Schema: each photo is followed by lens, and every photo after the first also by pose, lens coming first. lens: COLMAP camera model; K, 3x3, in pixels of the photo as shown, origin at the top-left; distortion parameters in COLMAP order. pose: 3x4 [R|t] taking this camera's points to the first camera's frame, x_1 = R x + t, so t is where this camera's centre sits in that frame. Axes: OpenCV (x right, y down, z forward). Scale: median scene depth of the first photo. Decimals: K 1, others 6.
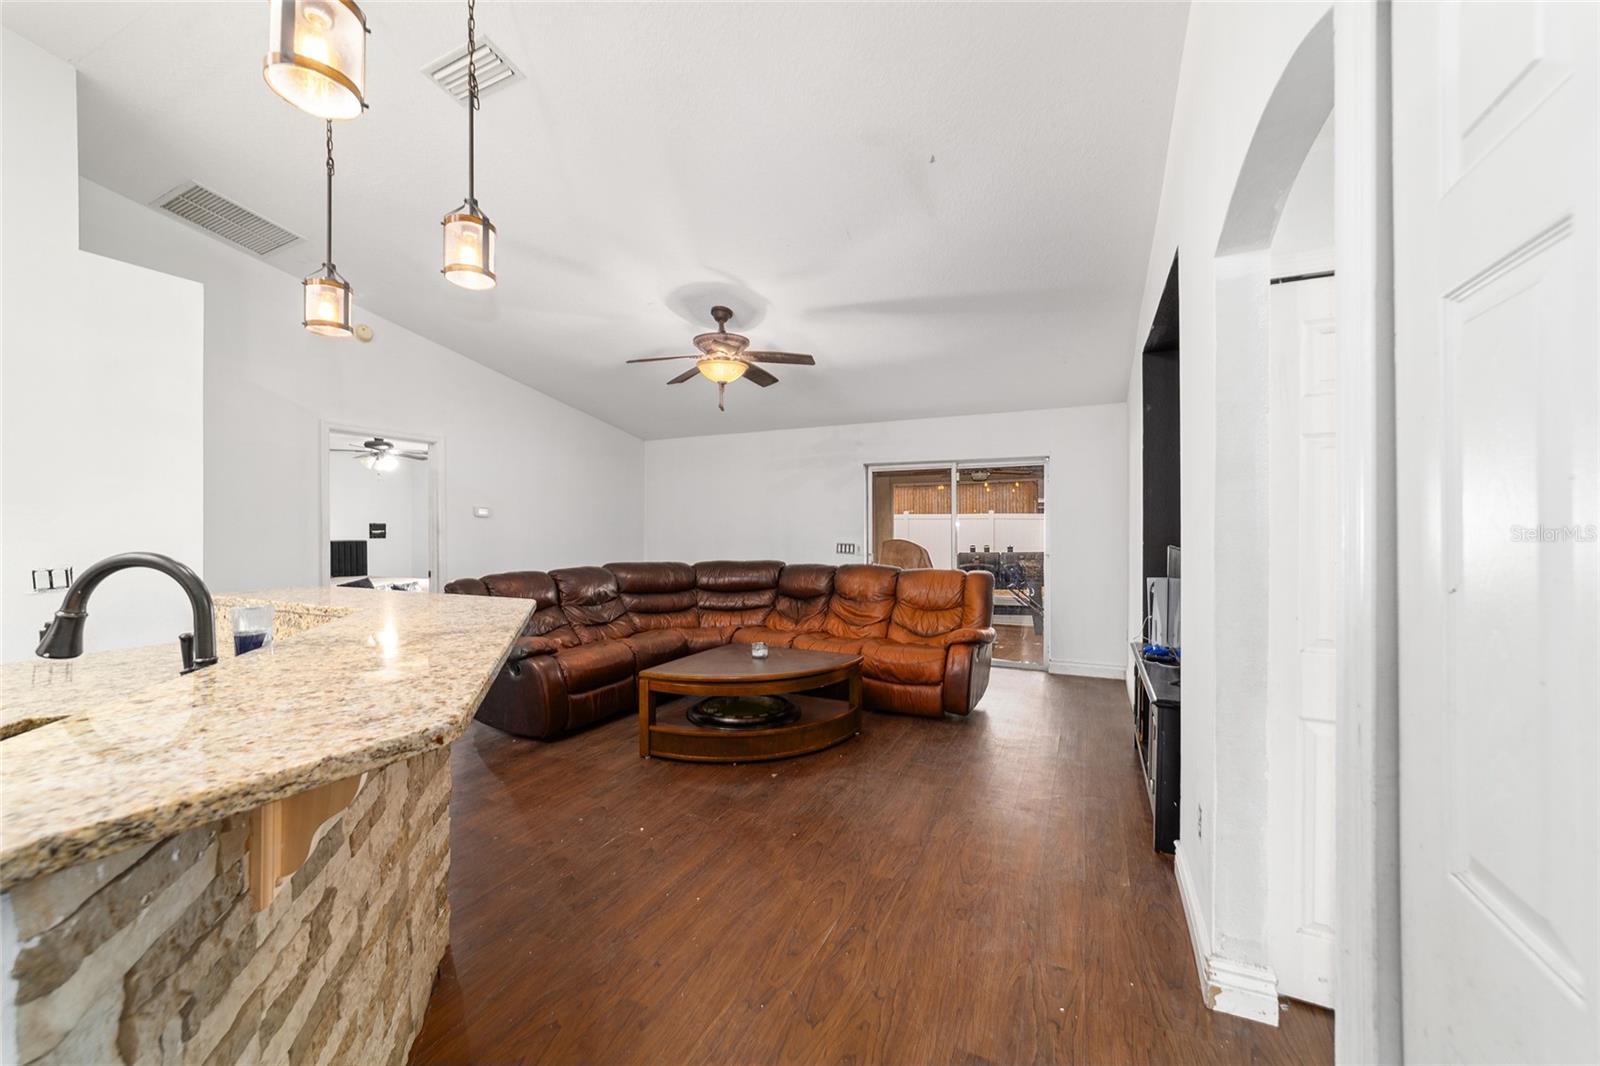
lens RADIAL K [[611.1, 0, 800.0], [0, 611.1, 533.0], [0, 0, 1]] dist [-0.022110, 0.007509]
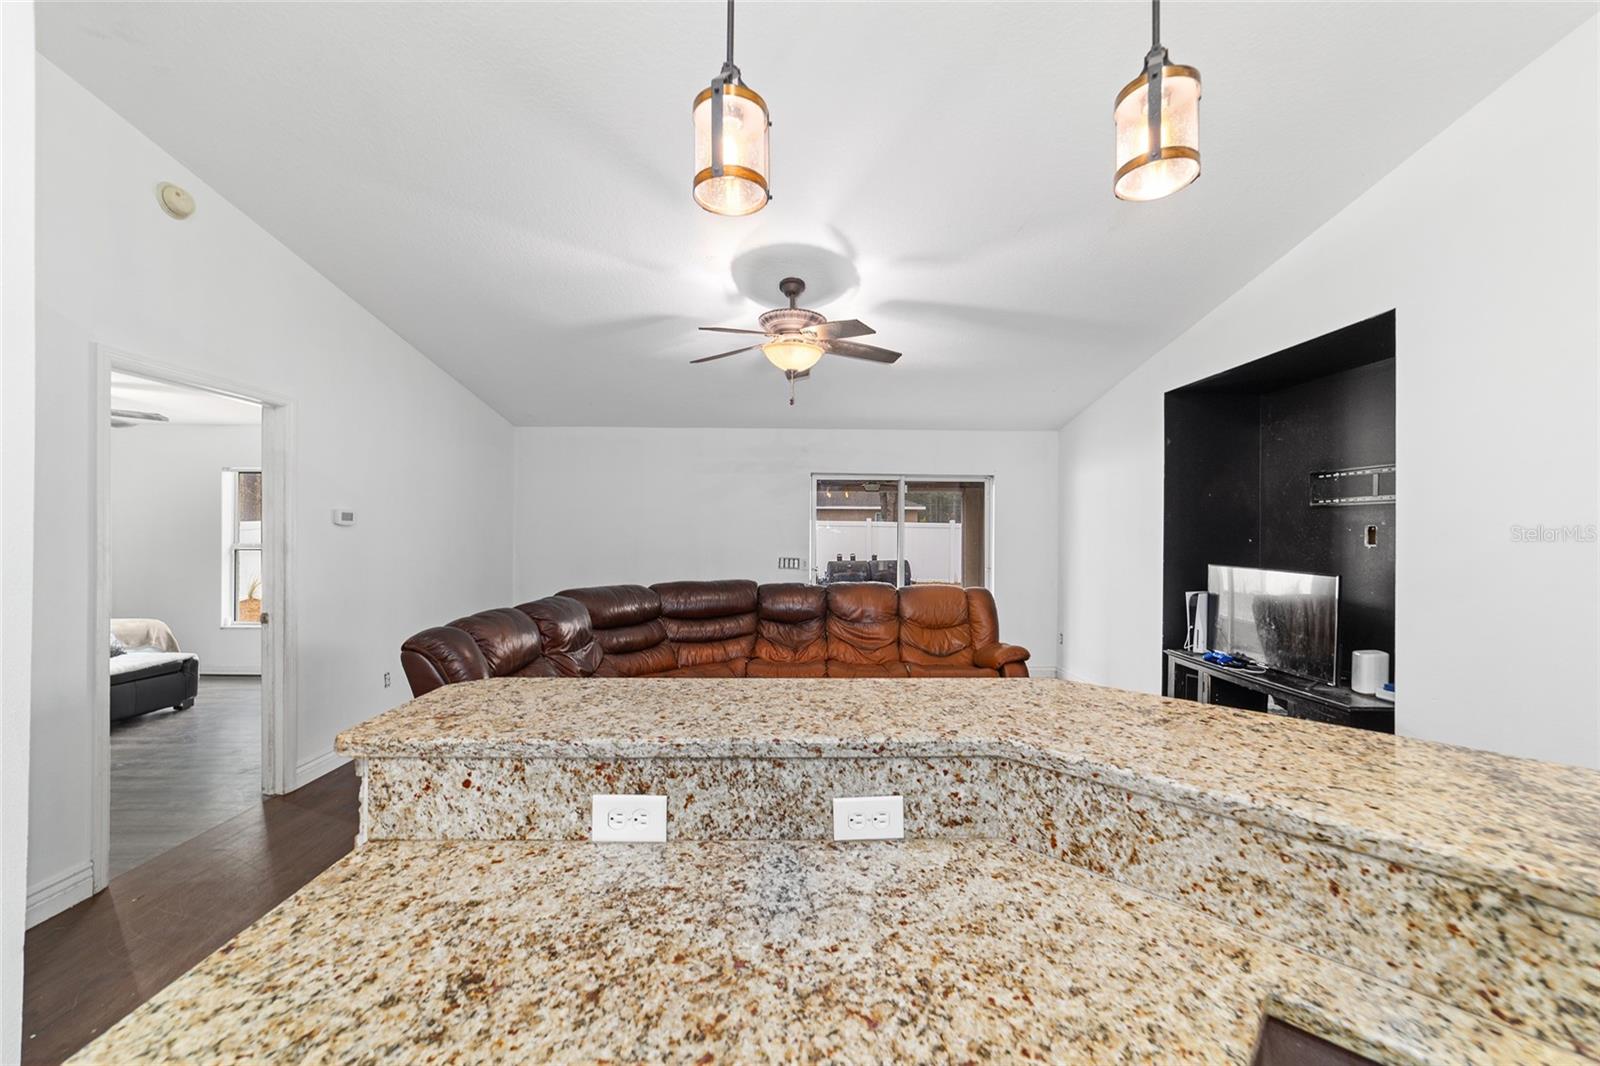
lens RADIAL K [[611.1, 0, 800.0], [0, 611.1, 533.0], [0, 0, 1]] dist [-0.022110, 0.007509]
pose [[0.895267, 0.006629, 0.445481, -0.428501], [-0.005711, 0.999978, -0.003403, -0.021368], [-0.445494, 0.000502, 0.895285, 0.229120]]
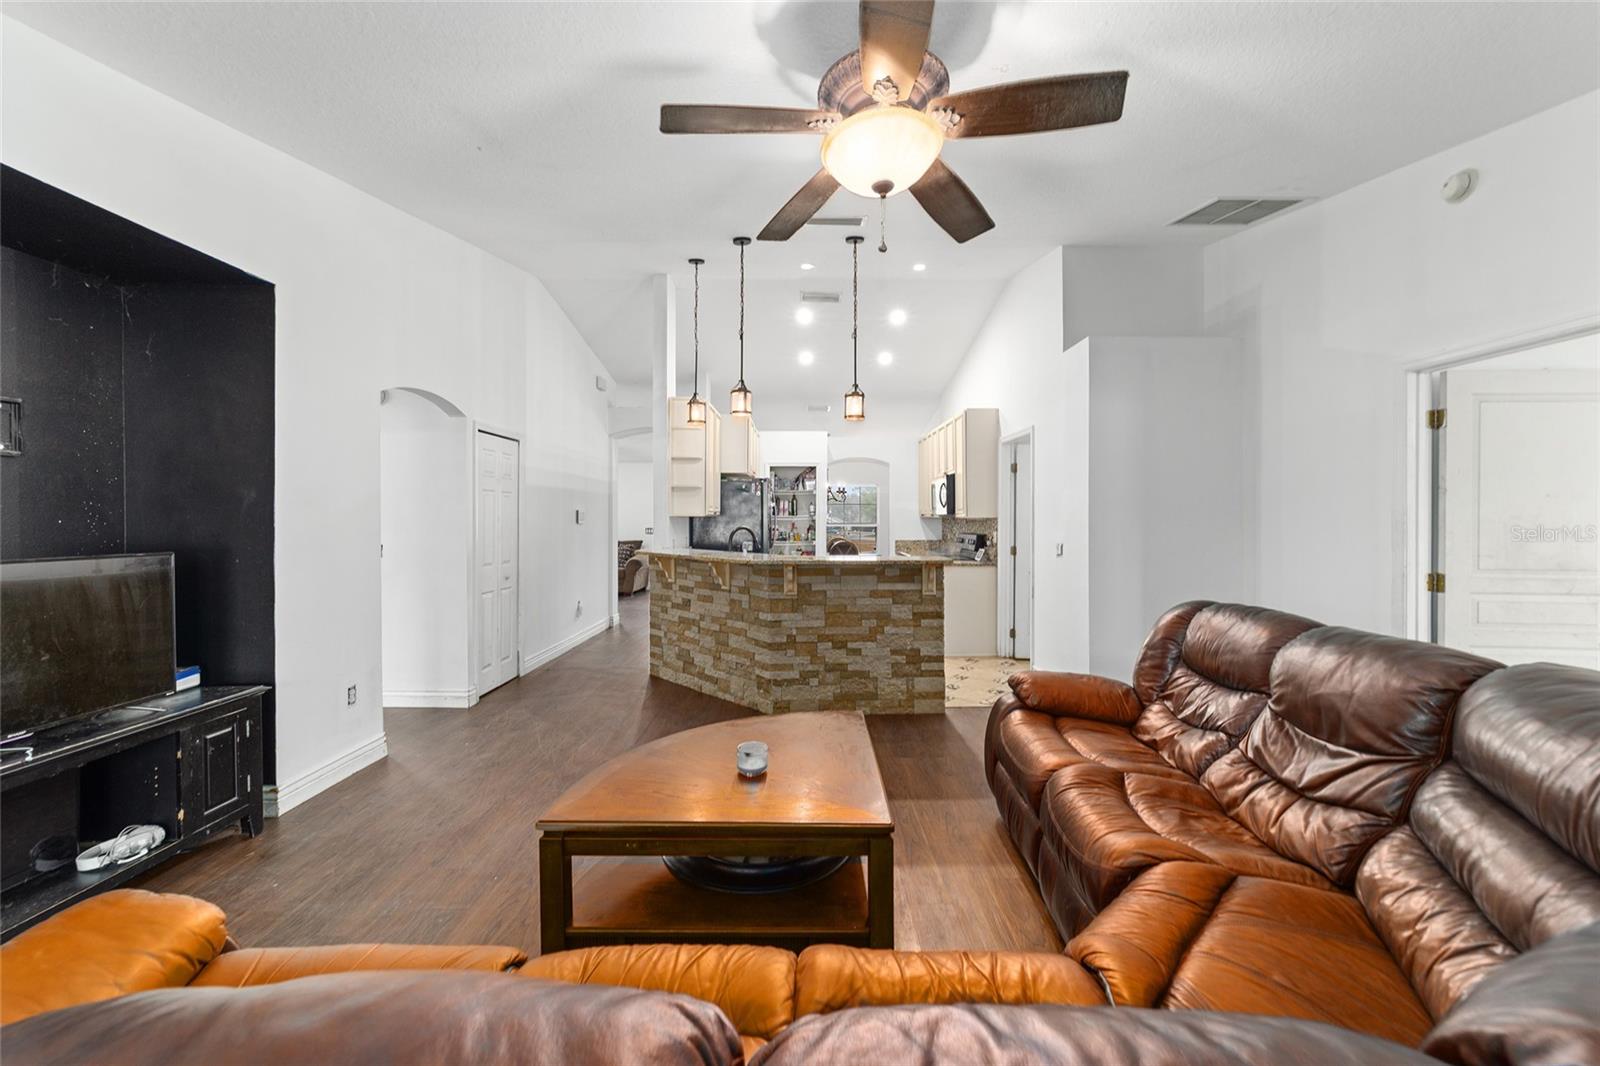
lens RADIAL K [[624.2, 0, 797.2], [0, 624.2, 521.4], [0, 0, 1]] dist [-0.001255, 0.000538]
pose [[-0.900443, 0.005488, -0.434938, 0.114232], [0.000493, 0.999933, 0.011596, -0.013262], [0.434973, 0.010227, -0.900386, 1.224019]]
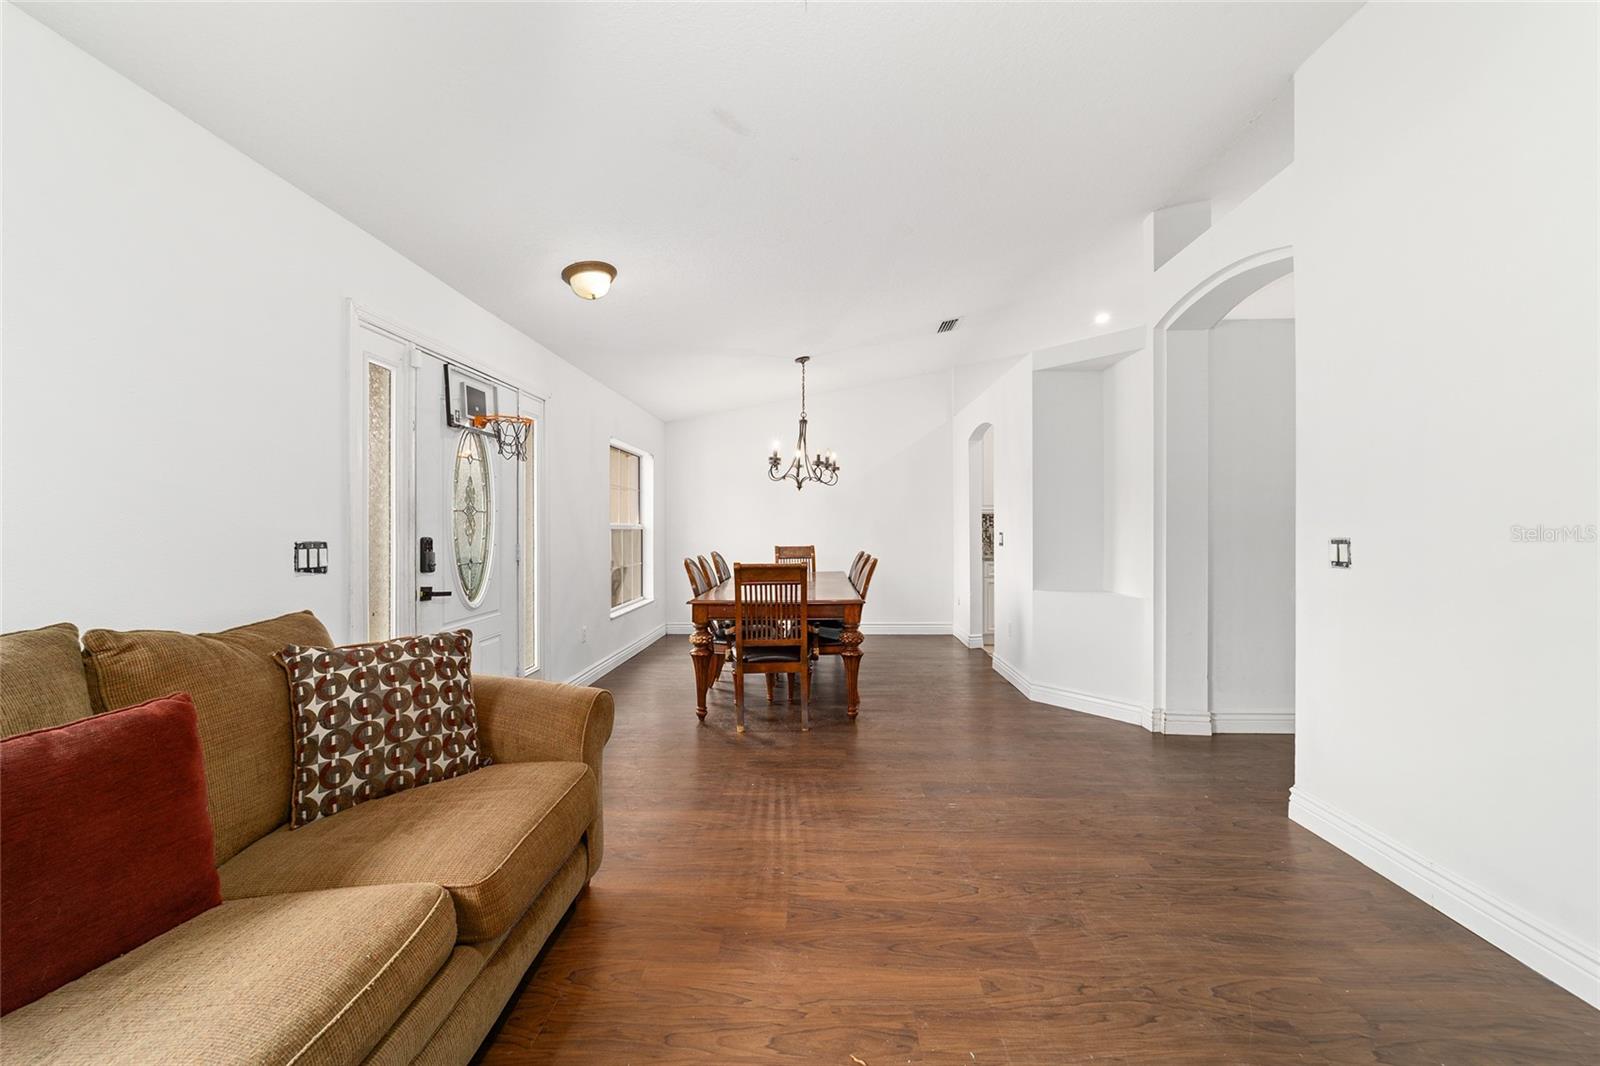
lens RADIAL K [[611.1, 0, 800.0], [0, 611.1, 533.0], [0, 0, 1]] dist [-0.022110, 0.007509]
pose [[0.395383, 0.007287, -0.918487, 0.126370], [-0.002196, 0.999973, 0.006989, 0.030709], [0.918514, -0.000746, 0.395389, -1.049771]]
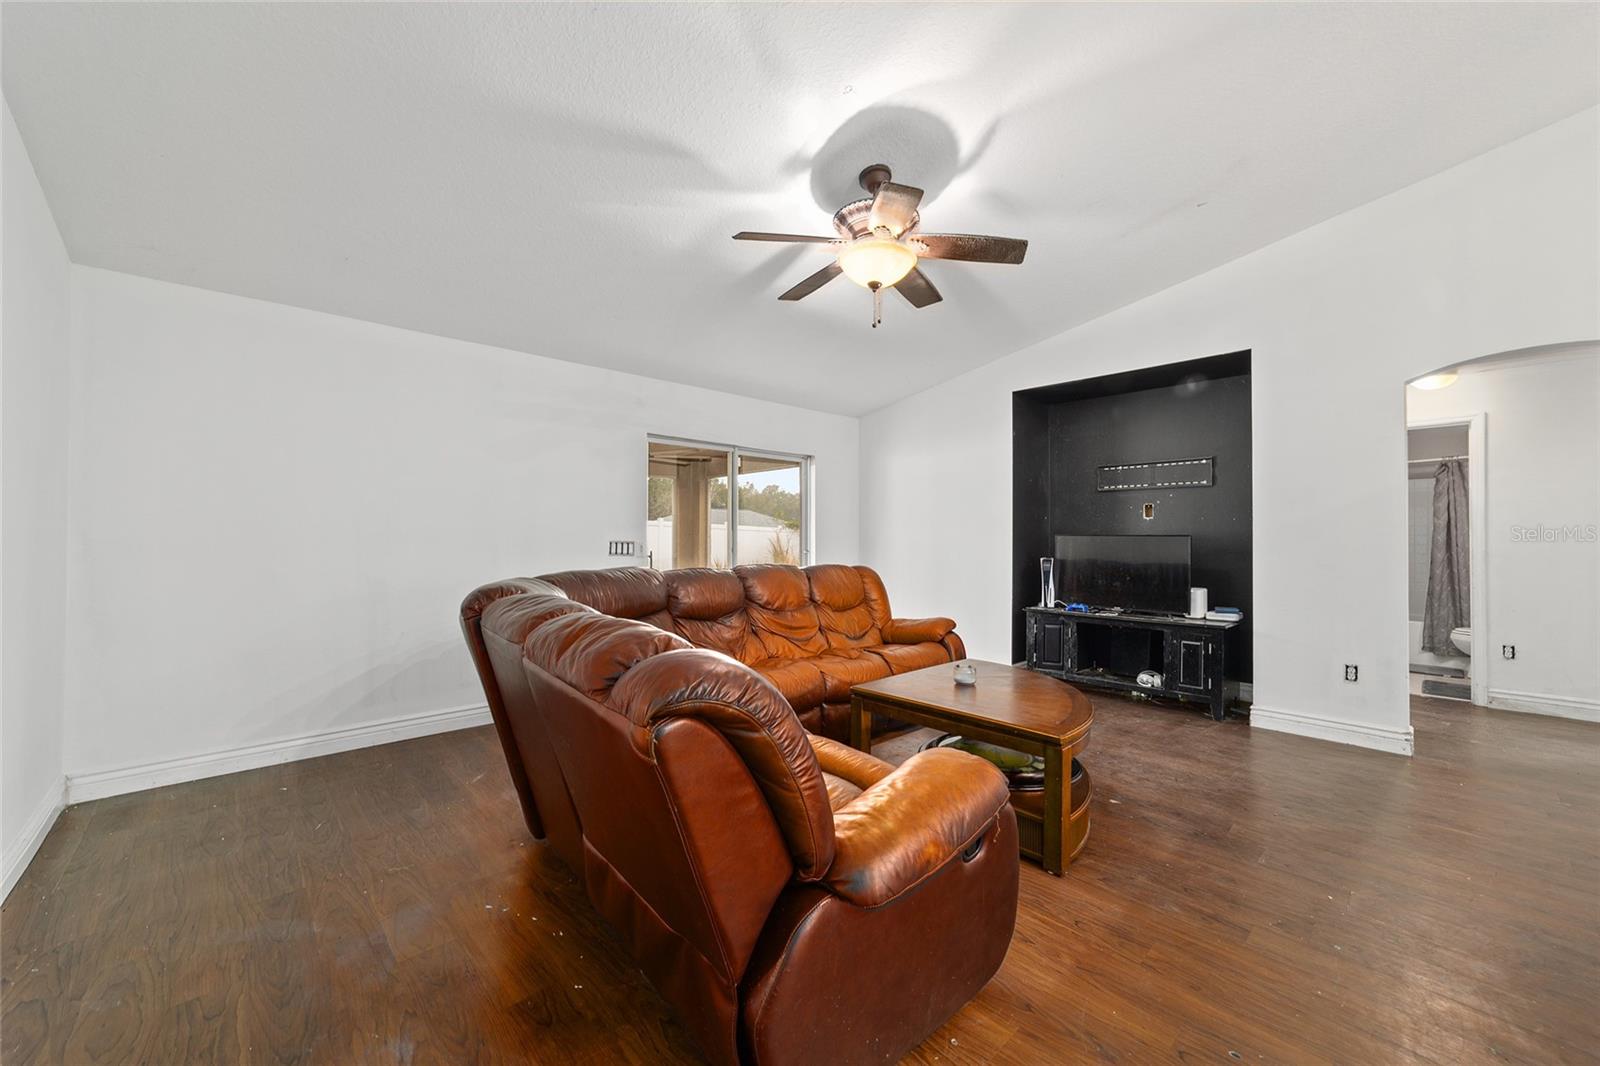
lens RADIAL K [[611.1, 0, 800.0], [0, 611.1, 533.0], [0, 0, 1]] dist [-0.022110, 0.007509]
pose [[0.367127, 0.008304, 0.930134, -0.671724], [0.004254, 0.999935, -0.010606, 0.021707], [-0.930161, 0.007851, 0.367067, 0.743212]]
